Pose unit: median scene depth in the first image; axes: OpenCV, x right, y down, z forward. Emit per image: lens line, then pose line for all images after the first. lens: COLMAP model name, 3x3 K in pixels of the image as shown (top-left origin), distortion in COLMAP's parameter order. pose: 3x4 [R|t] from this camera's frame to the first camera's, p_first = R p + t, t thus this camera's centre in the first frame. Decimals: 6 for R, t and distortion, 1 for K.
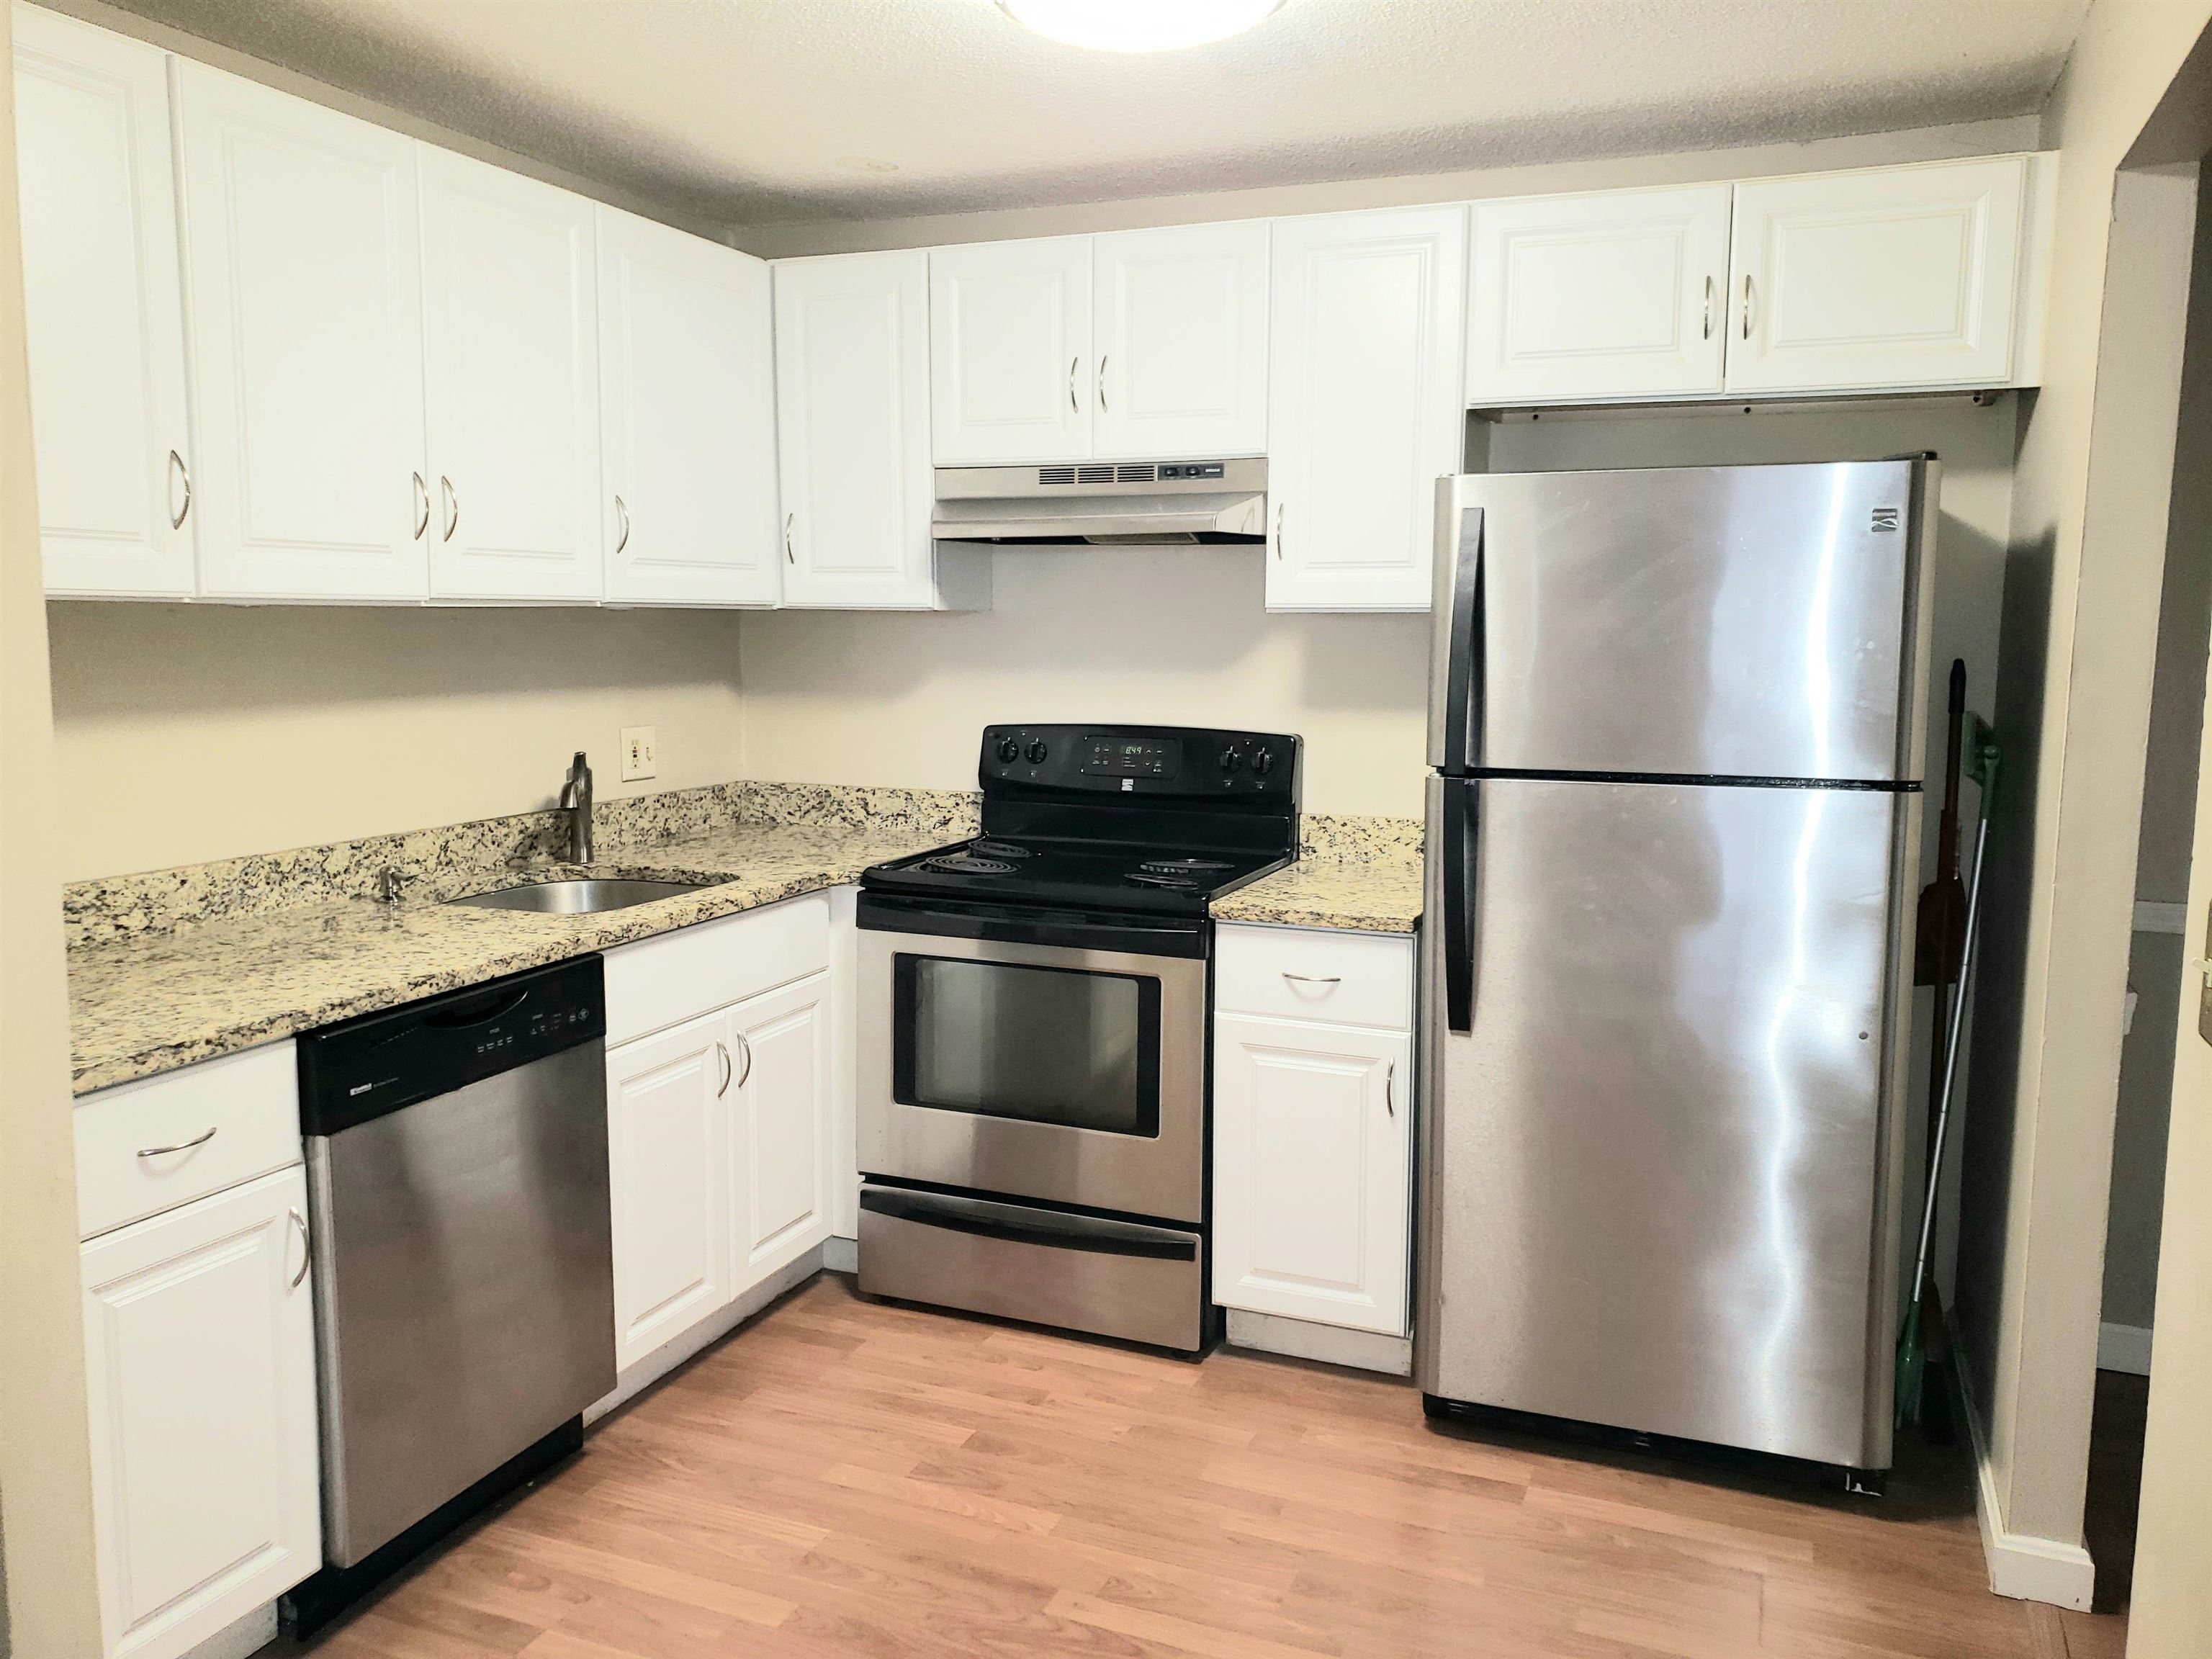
lens RADIAL K [[1717.9, 0, 1090.5], [0, 1717.9, 833.0], [0, 0, 1]] dist [0.060518, -0.064093]
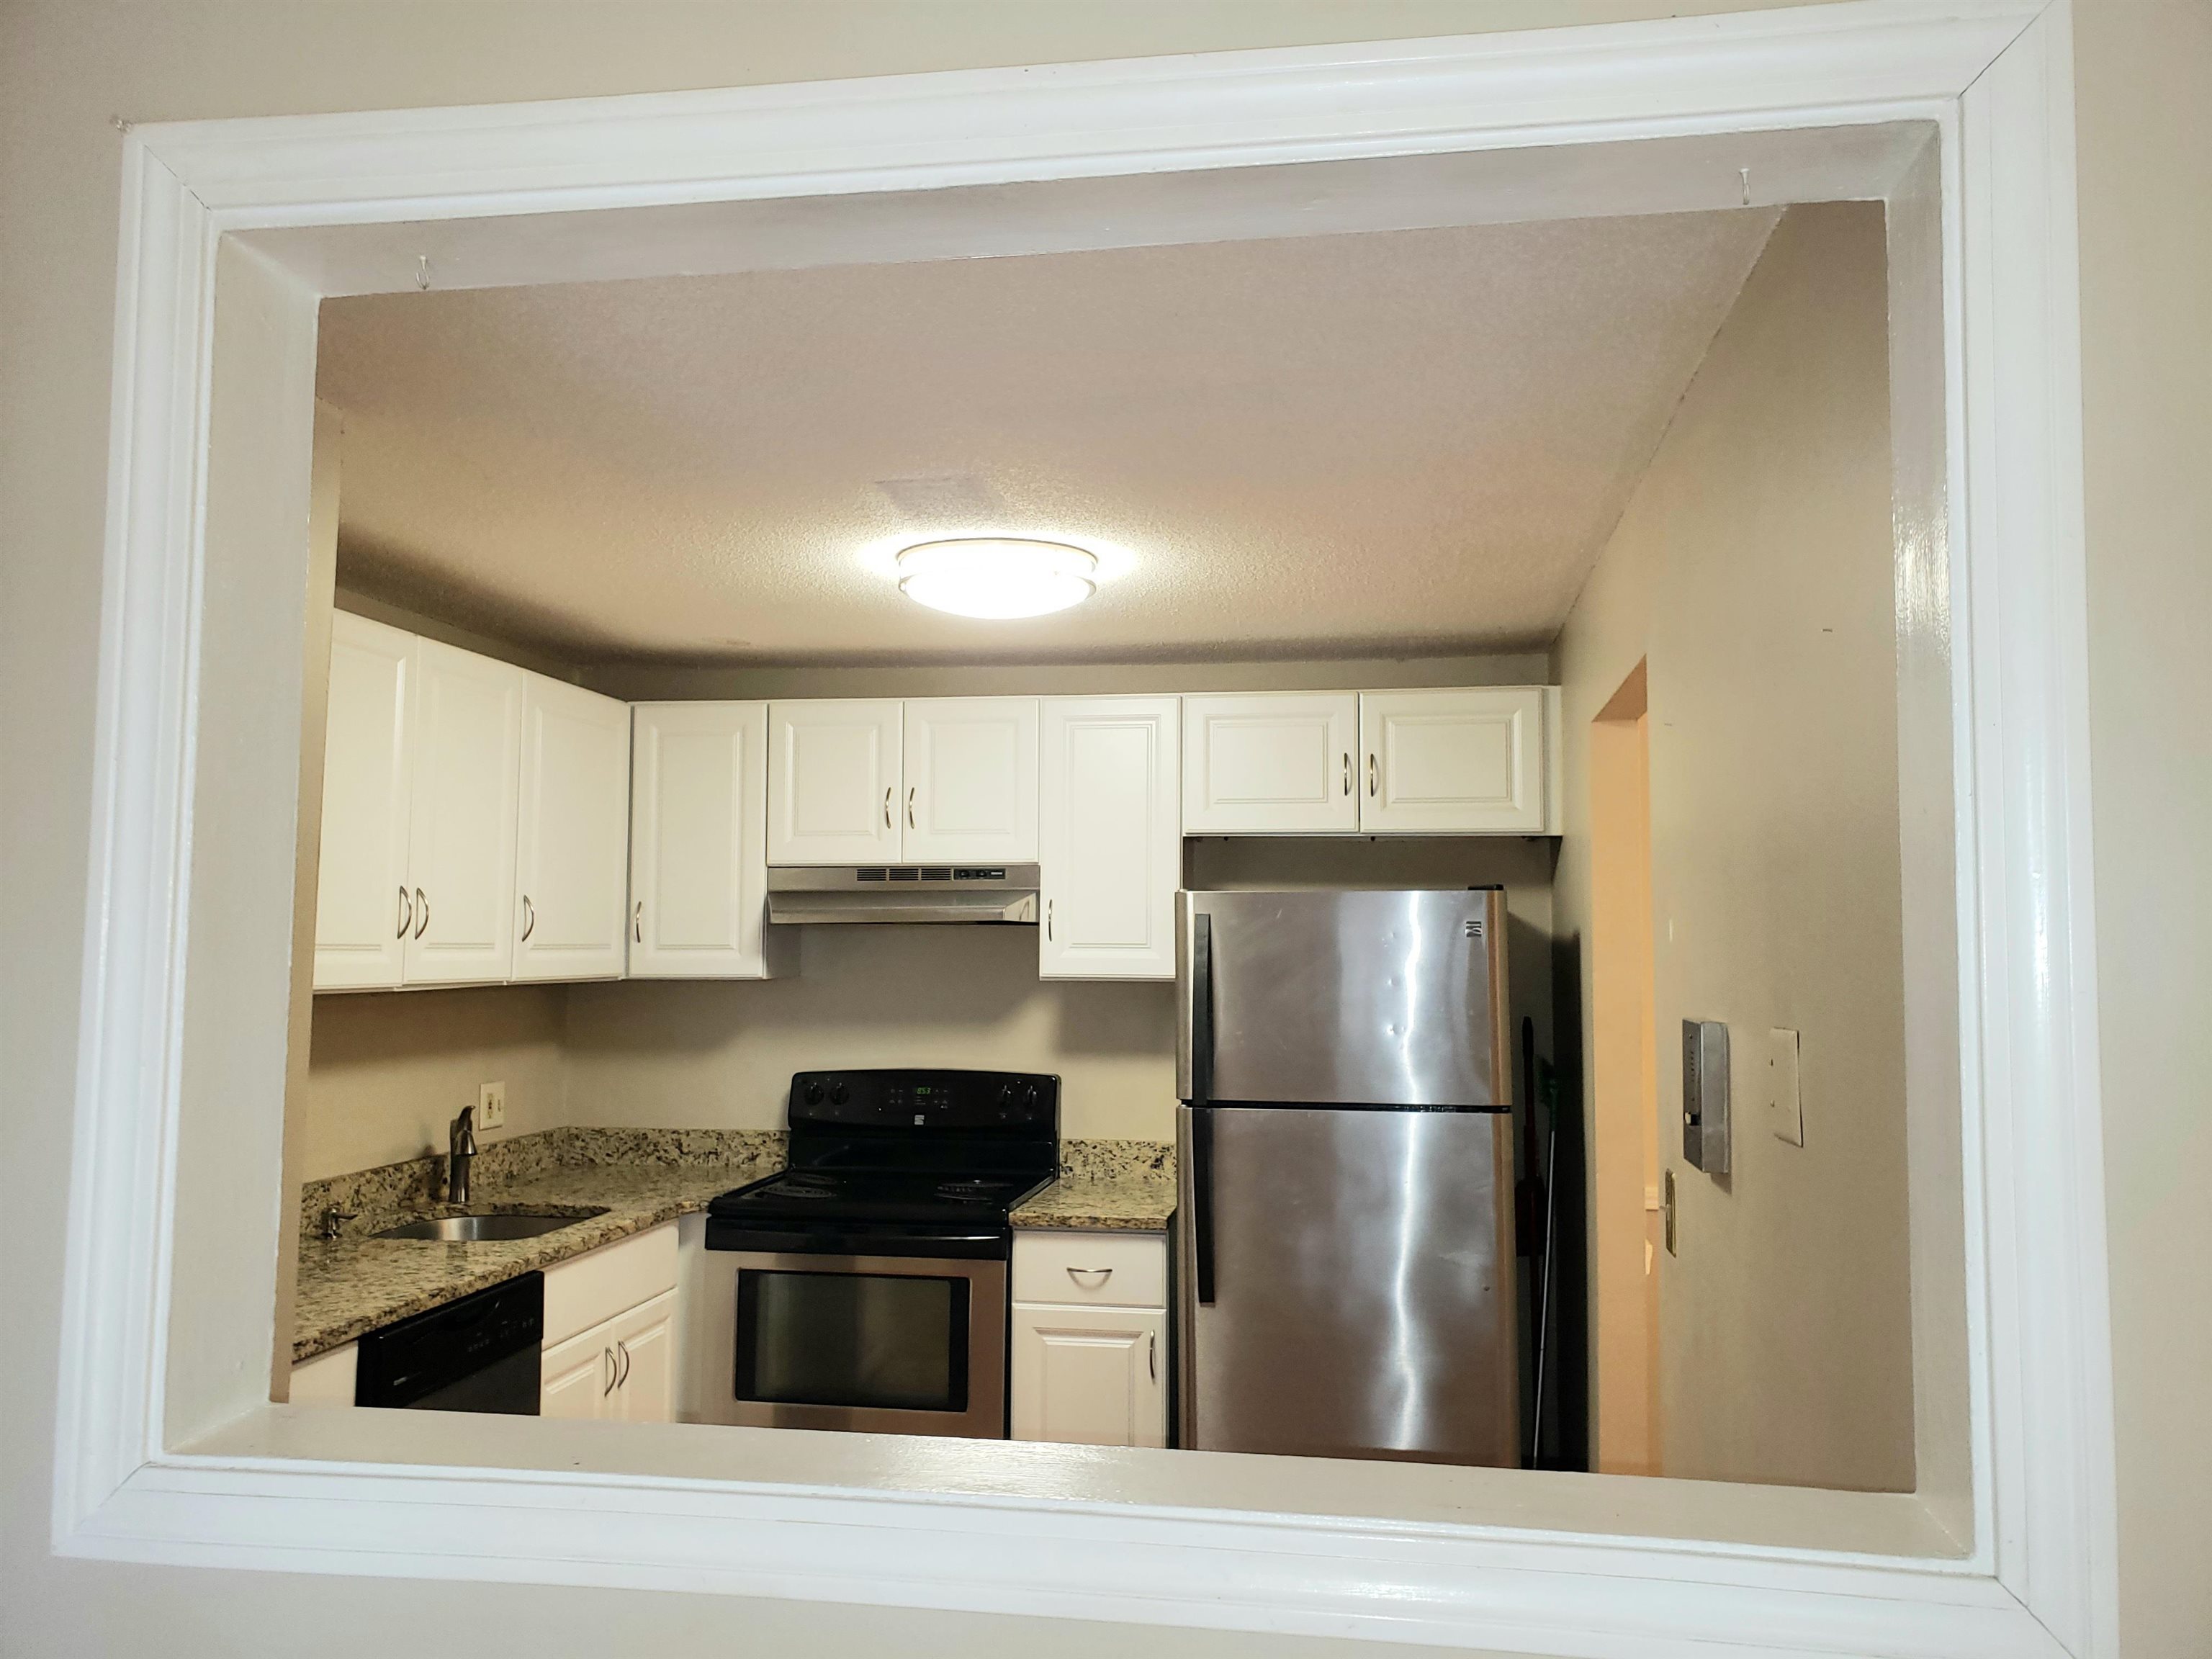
lens RADIAL K [[1717.9, 0, 1108.4], [0, 1717.9, 821.3], [0, 0, 1]] dist [0.060518, -0.064093]
pose [[0.974096, 0.015308, 0.225618, -0.147352], [0.029696, 0.980407, -0.194733, 0.006653], [-0.224178, 0.196388, 0.954555, -0.287734]]
